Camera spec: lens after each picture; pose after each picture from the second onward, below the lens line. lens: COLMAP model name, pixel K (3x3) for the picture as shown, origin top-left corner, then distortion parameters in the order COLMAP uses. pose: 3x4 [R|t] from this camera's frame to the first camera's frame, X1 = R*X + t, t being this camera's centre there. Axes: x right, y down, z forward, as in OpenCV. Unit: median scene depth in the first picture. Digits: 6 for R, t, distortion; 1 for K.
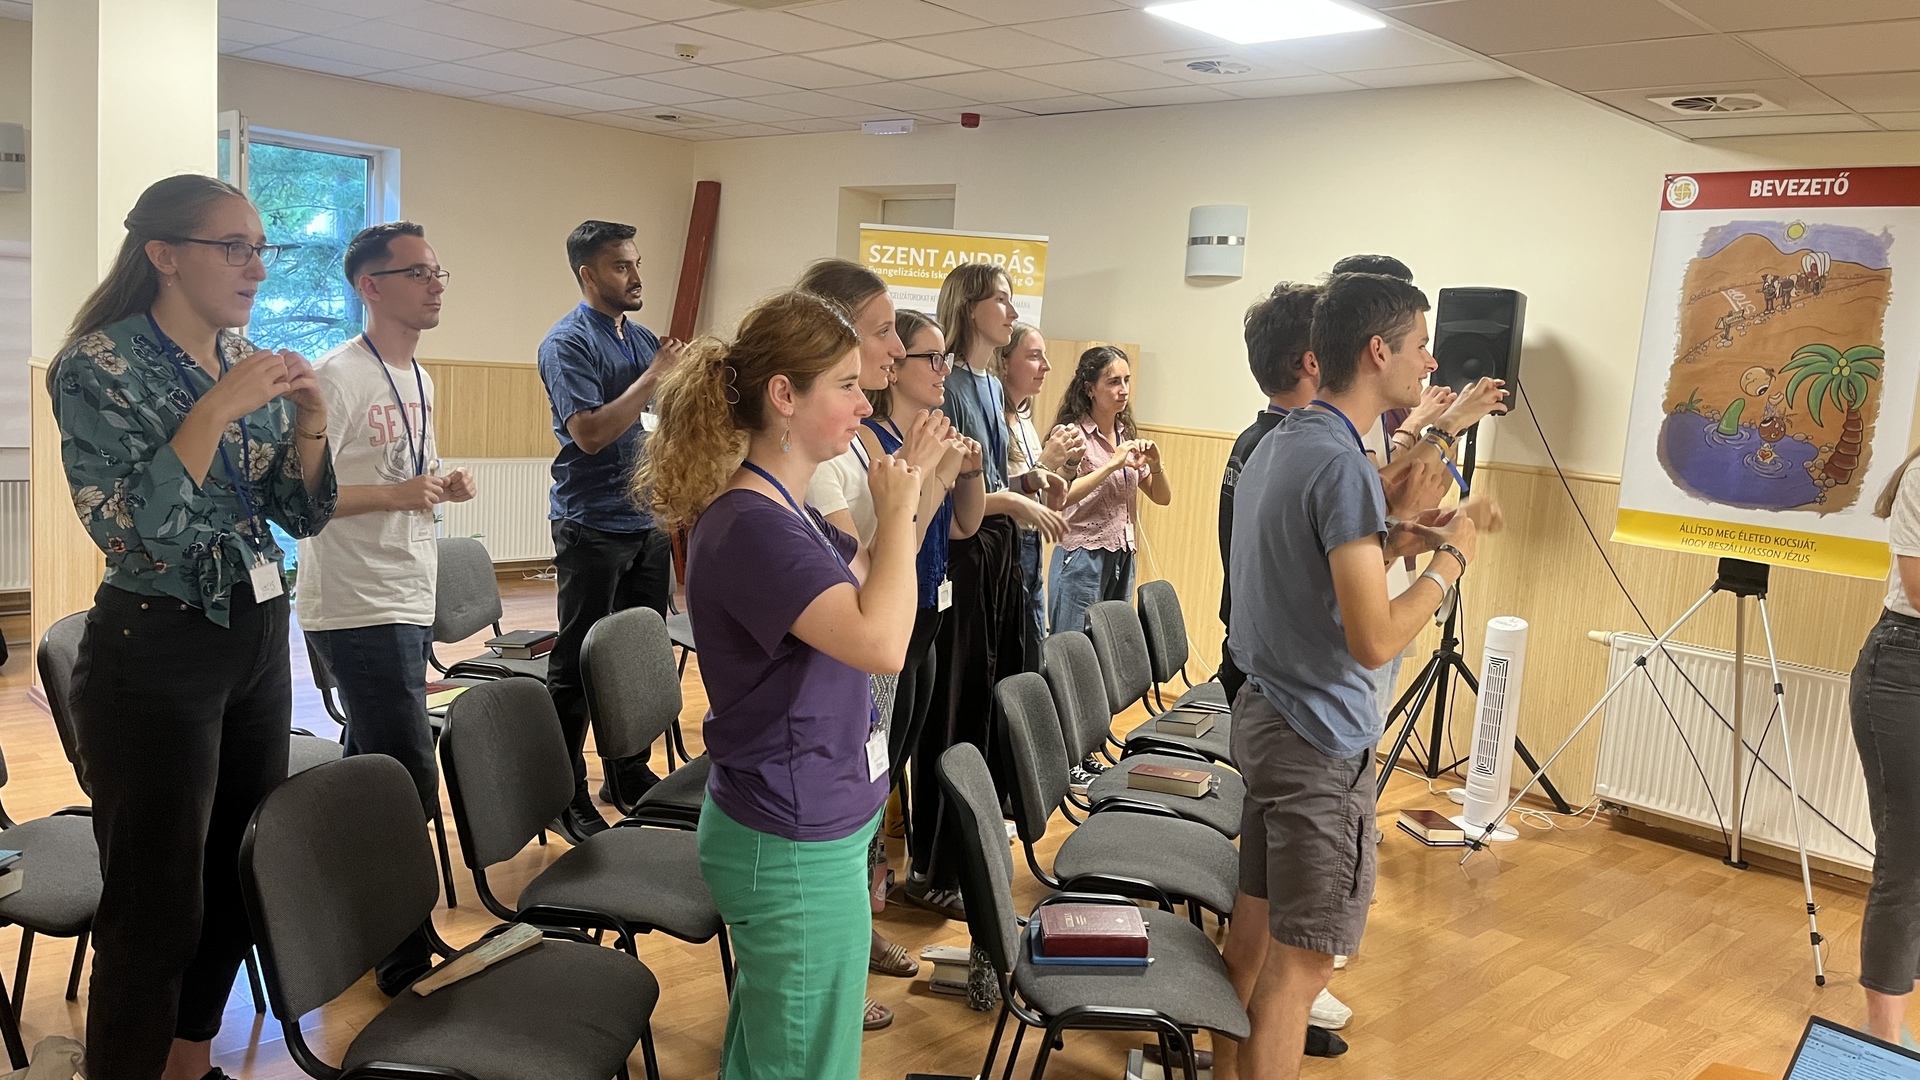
lens RADIAL K [[1464.4, 0, 960.0], [0, 1464.4, 540.0], [0, 0, 1]] dist [0.032256, 0.000235]
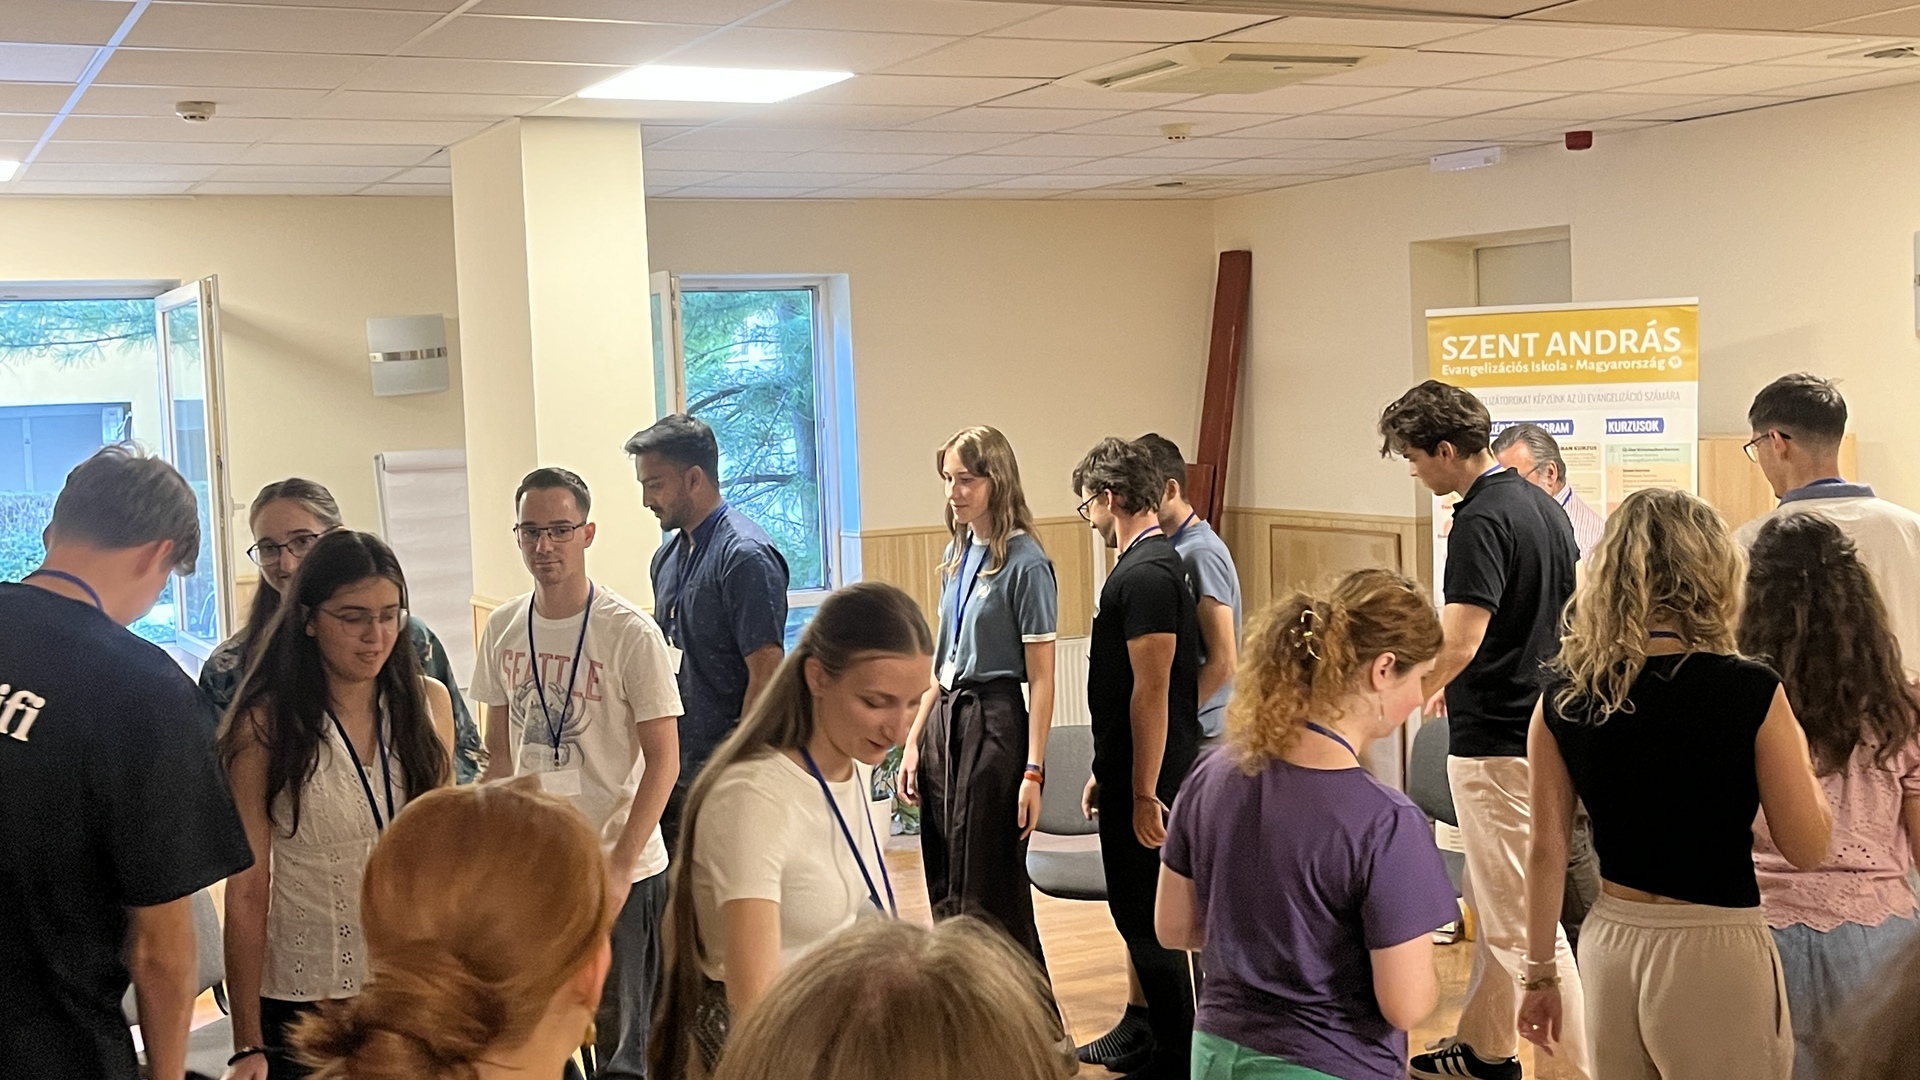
lens RADIAL K [[2208.6, 0, 960.0], [0, 2208.6, 540.0], [0, 0, 1]] dist [0.063836, 0.013503]
pose [[0.943134, -0.082518, -0.322007, 0.075539], [0.061819, 0.995340, -0.074004, -0.041017], [0.326613, 0.049889, 0.943841, -0.153959]]
